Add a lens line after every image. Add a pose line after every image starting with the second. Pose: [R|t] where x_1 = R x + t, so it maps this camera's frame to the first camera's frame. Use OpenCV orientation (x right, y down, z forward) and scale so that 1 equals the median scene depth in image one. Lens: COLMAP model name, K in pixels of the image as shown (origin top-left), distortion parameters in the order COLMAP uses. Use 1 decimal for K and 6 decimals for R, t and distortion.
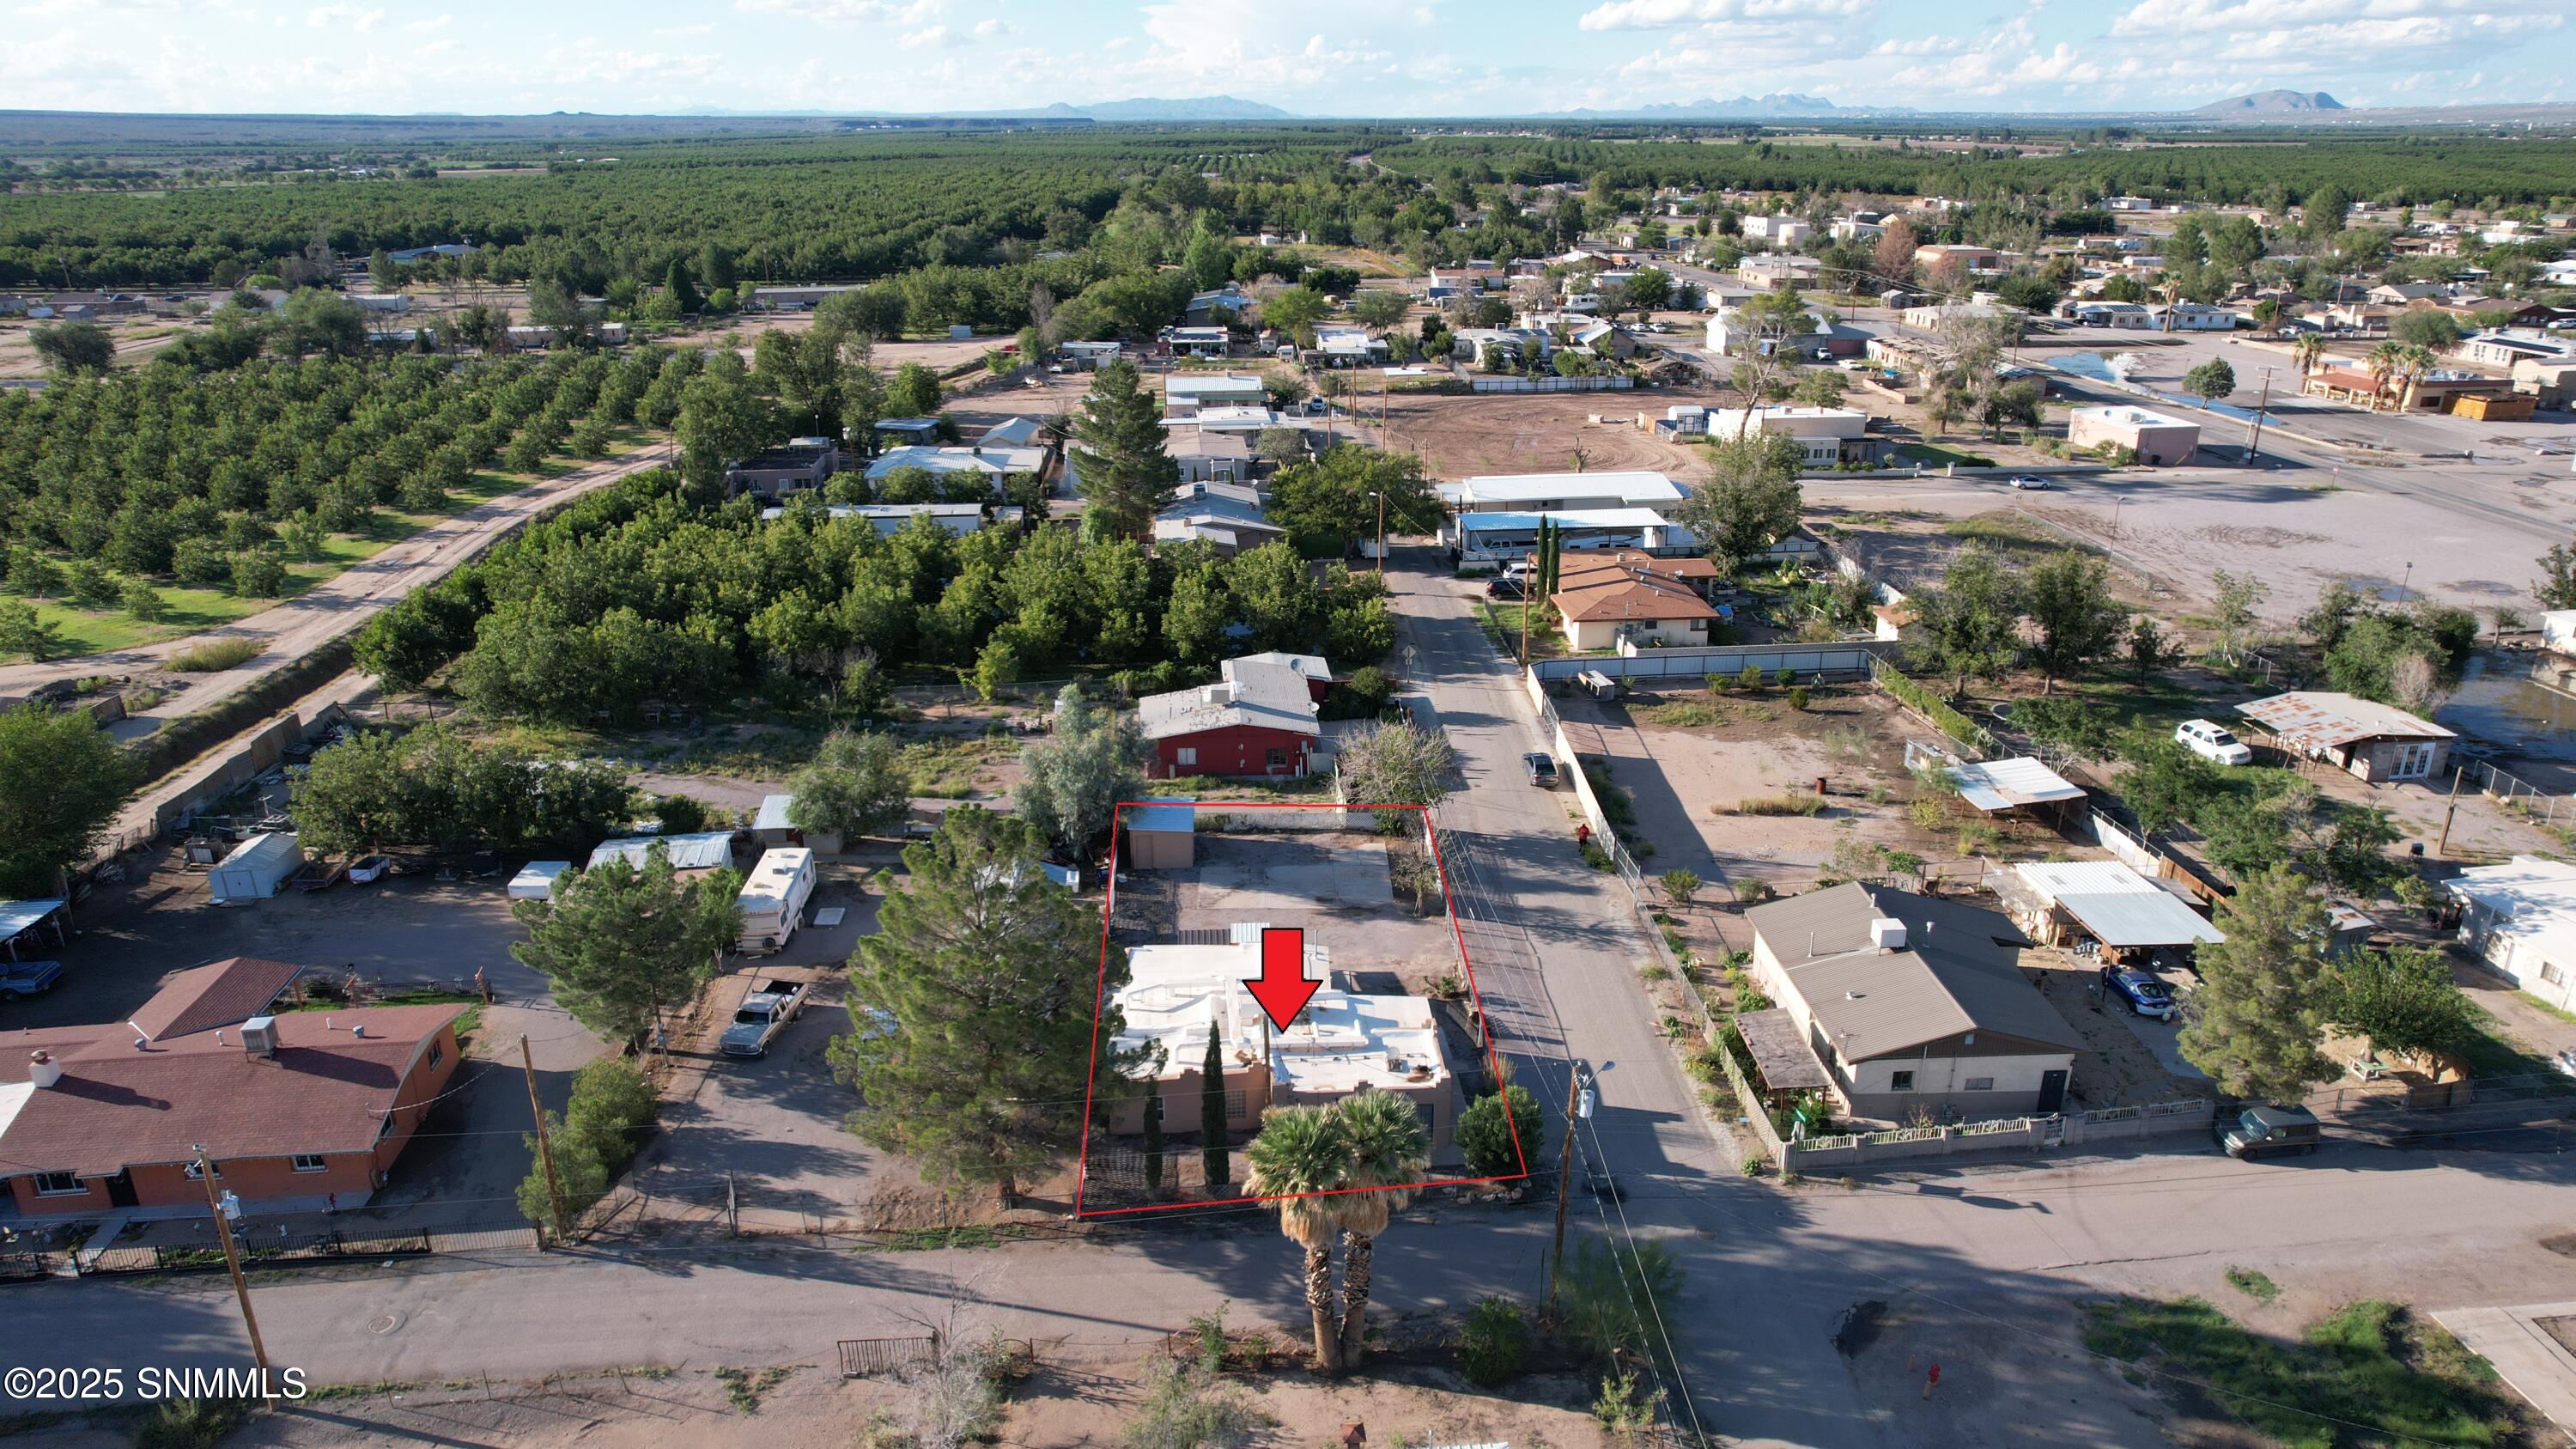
lens RADIAL K [[1642.4, 0, 1288.0], [0, 1642.4, 724.5], [0, 0, 1]] dist [-0.057012, 0.035709]
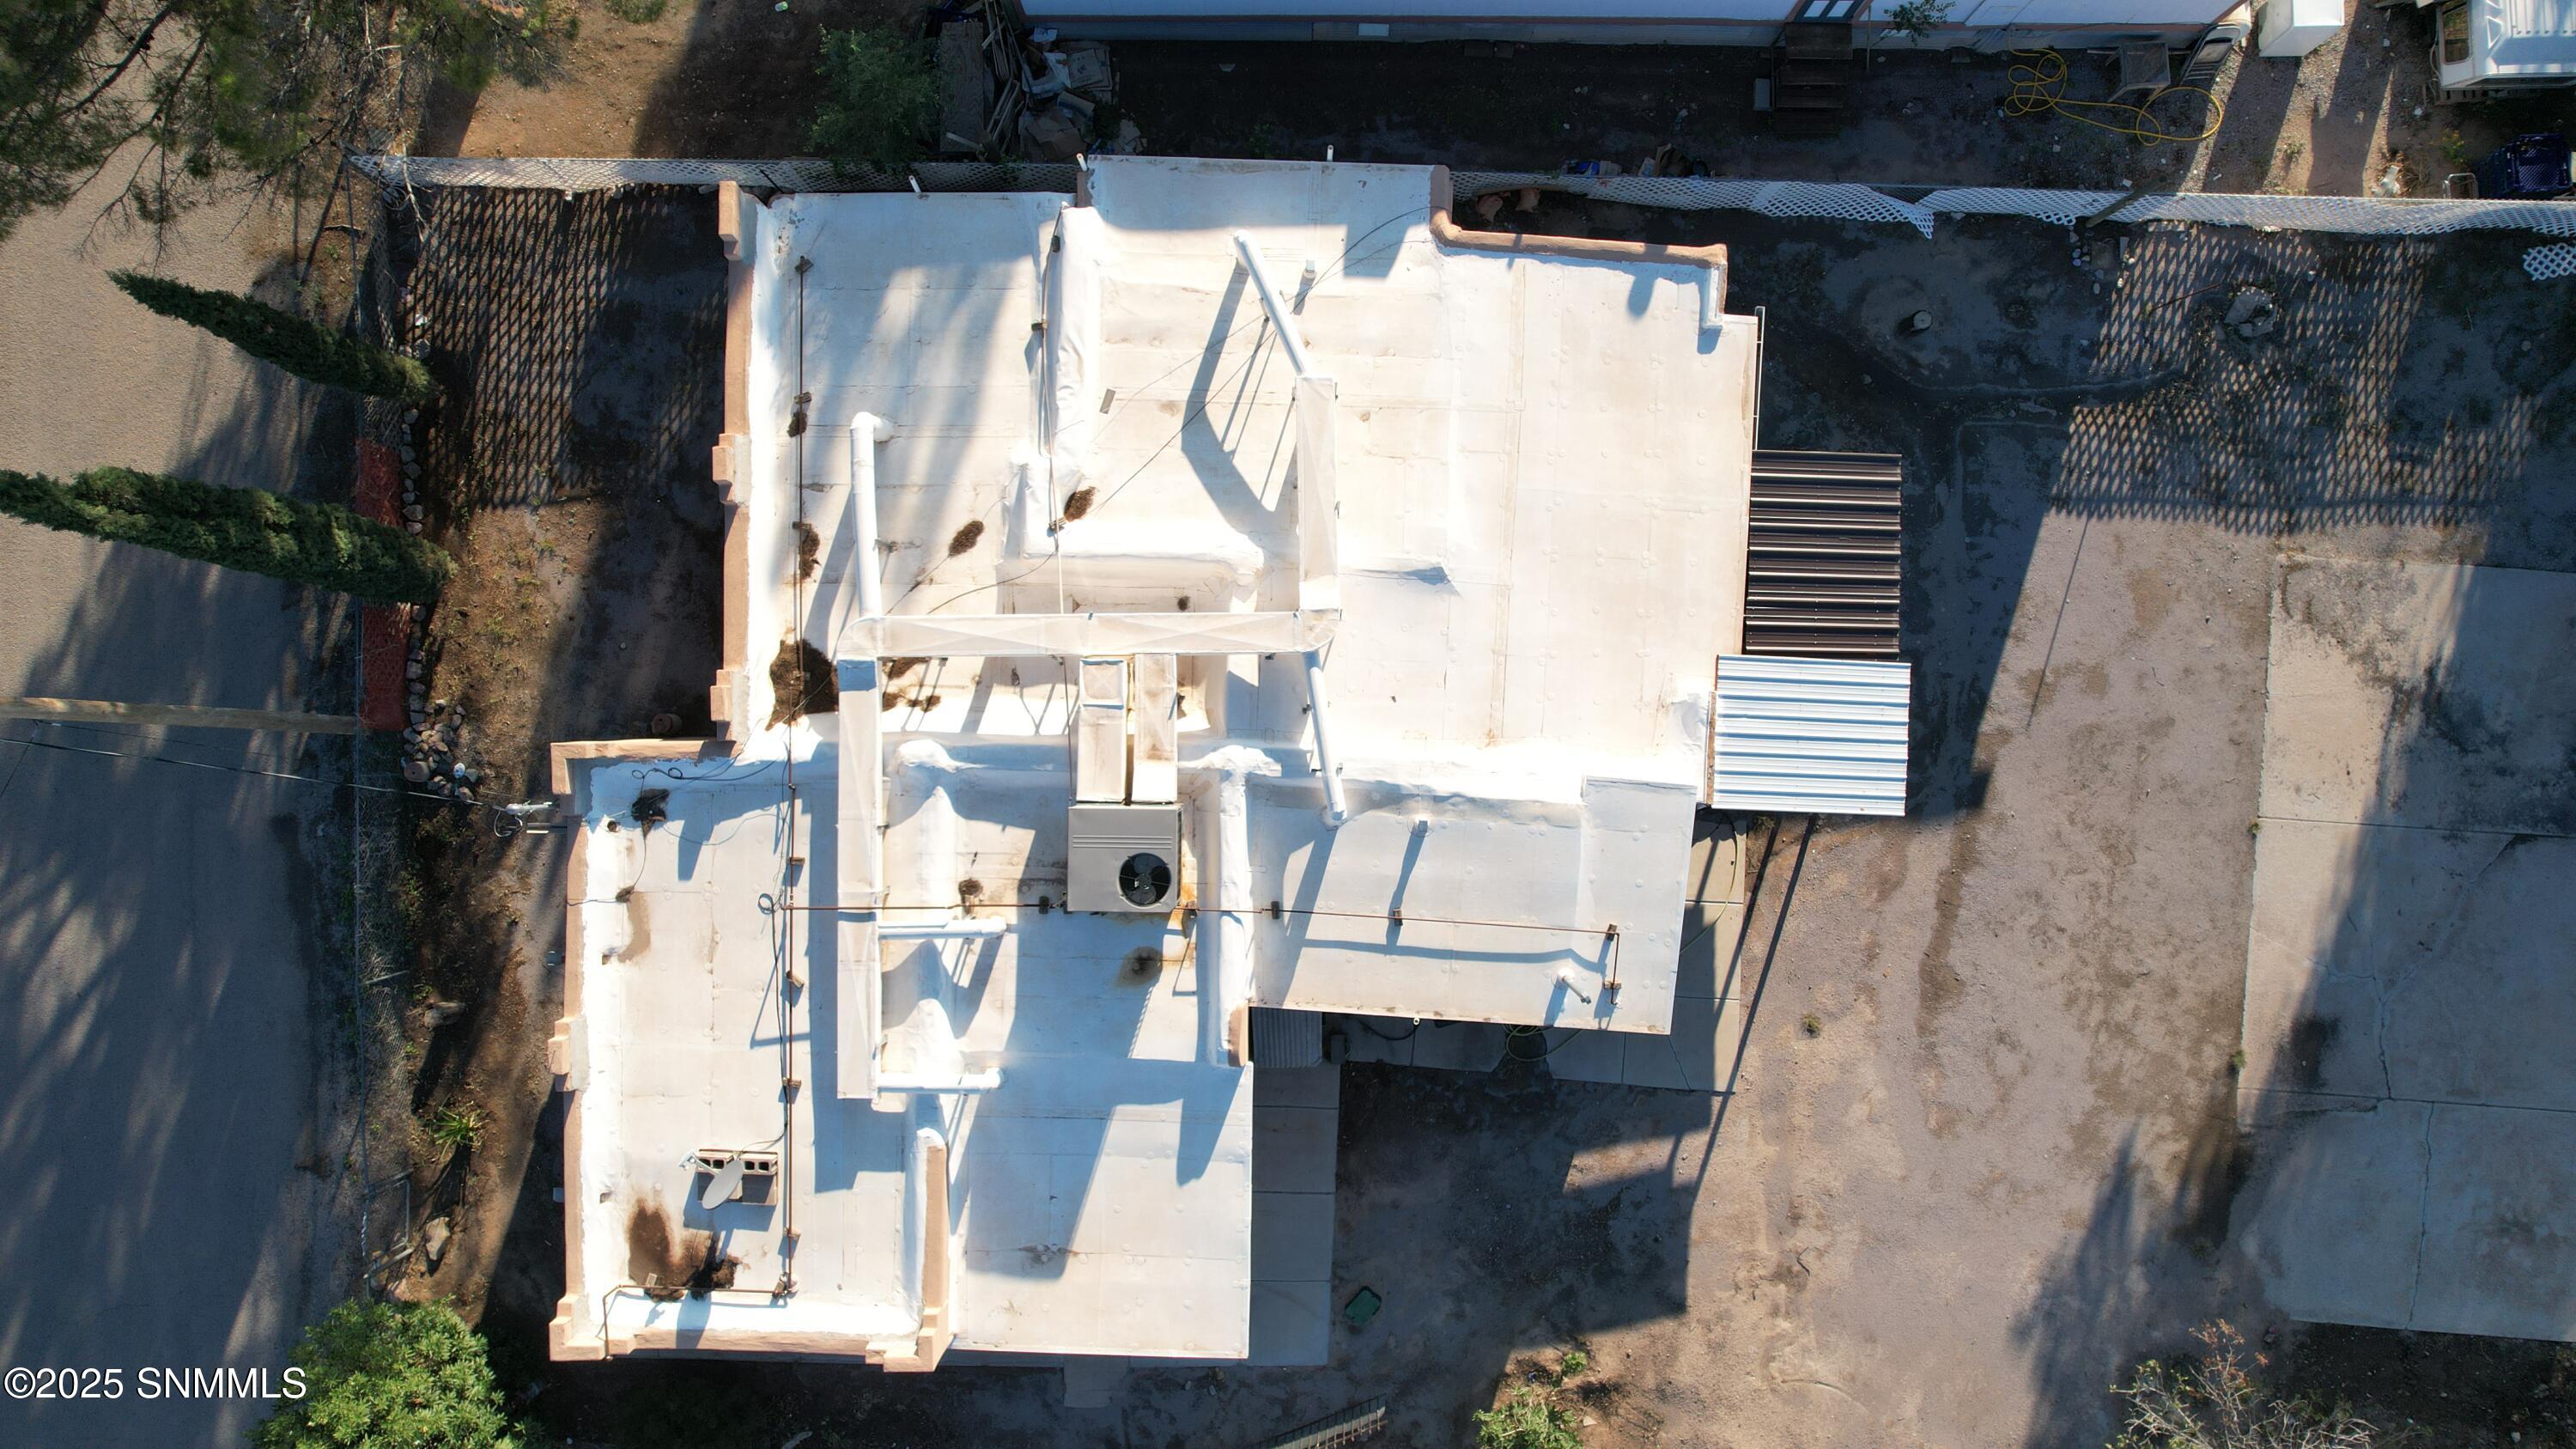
lens RADIAL K [[1655.9, 0, 1288.0], [0, 1655.9, 724.5], [0, 0, 1]] dist [-0.059572, 0.039224]
pose [[-0.073429, 0.997275, -0.007128, -0.016035], [-0.340136, -0.018324, 0.940198, -0.076040], [0.937505, 0.071462, 0.340555, 0.772500]]
